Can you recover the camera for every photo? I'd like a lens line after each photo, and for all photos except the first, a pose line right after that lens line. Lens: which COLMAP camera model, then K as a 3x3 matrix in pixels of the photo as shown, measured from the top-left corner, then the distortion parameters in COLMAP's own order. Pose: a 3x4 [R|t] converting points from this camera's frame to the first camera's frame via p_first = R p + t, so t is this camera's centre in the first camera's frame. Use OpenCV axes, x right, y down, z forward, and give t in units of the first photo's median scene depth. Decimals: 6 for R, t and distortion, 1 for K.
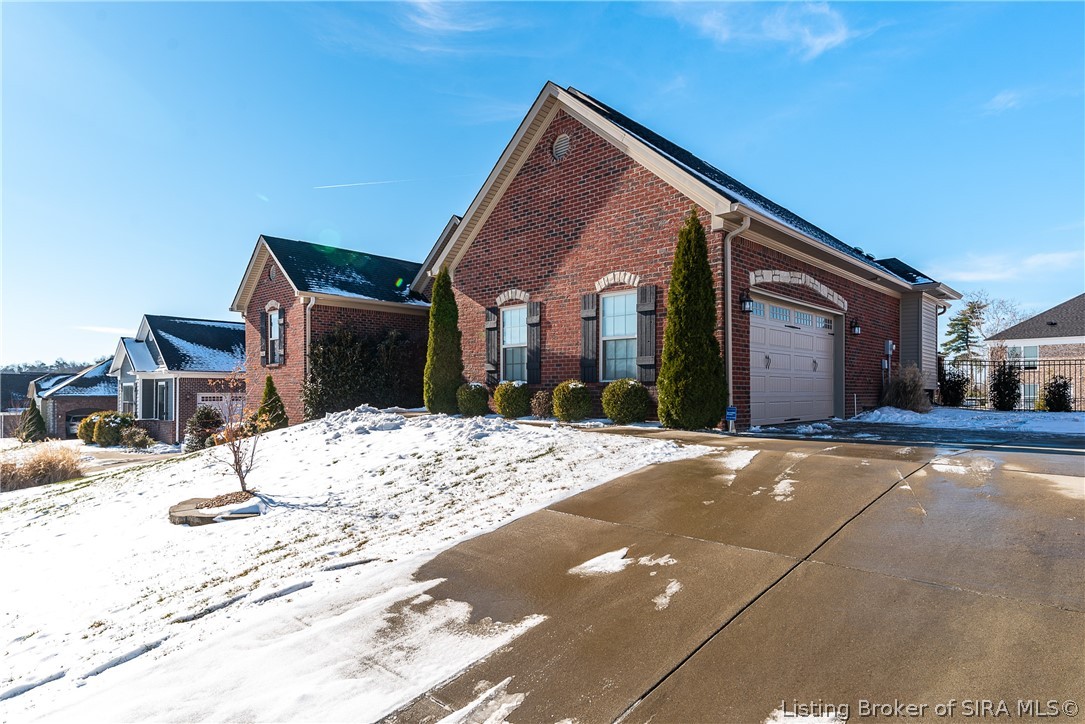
lens RADIAL K [[623.8, 0, 537.4], [0, 623.8, 369.1], [0, 0, 1]] dist [0.014714, -0.001313]
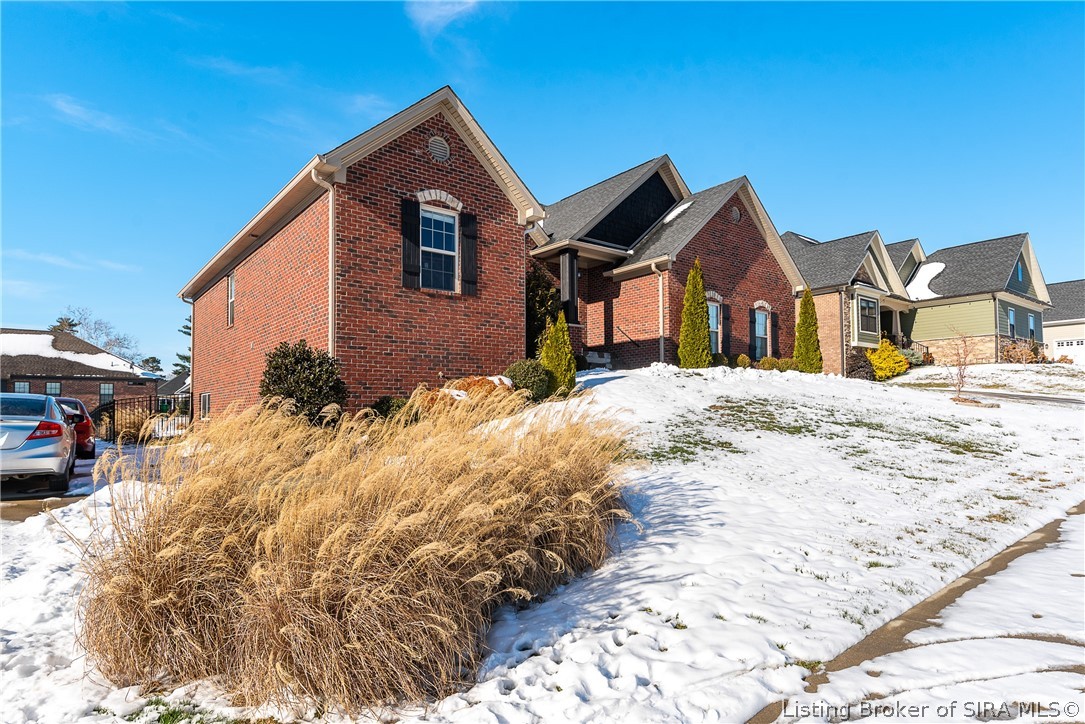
lens RADIAL K [[623.8, 0, 536.4], [0, 623.8, 368.8], [0, 0, 1]] dist [0.014714, -0.001313]
pose [[0.125195, 0.072473, 0.989482, -1.638418], [-0.027448, 0.997200, -0.069565, 0.177753], [-0.991752, -0.018450, 0.126833, 1.319558]]
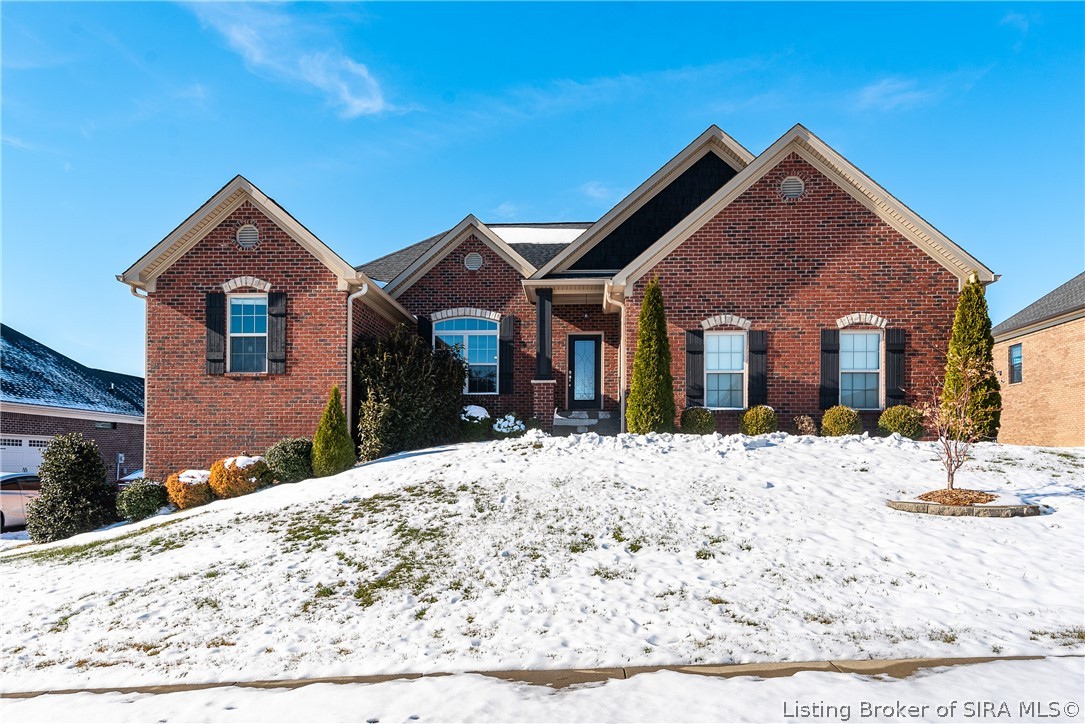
lens RADIAL K [[683.7, 0, 548.4], [0, 683.7, 430.5], [0, 0, 1]] dist [0.011931, 0.003870]
pose [[0.759507, 0.035278, 0.649542, -1.028791], [-0.027864, 0.999376, -0.021696, 0.093660], [-0.649902, -0.001621, 0.760016, 0.390256]]
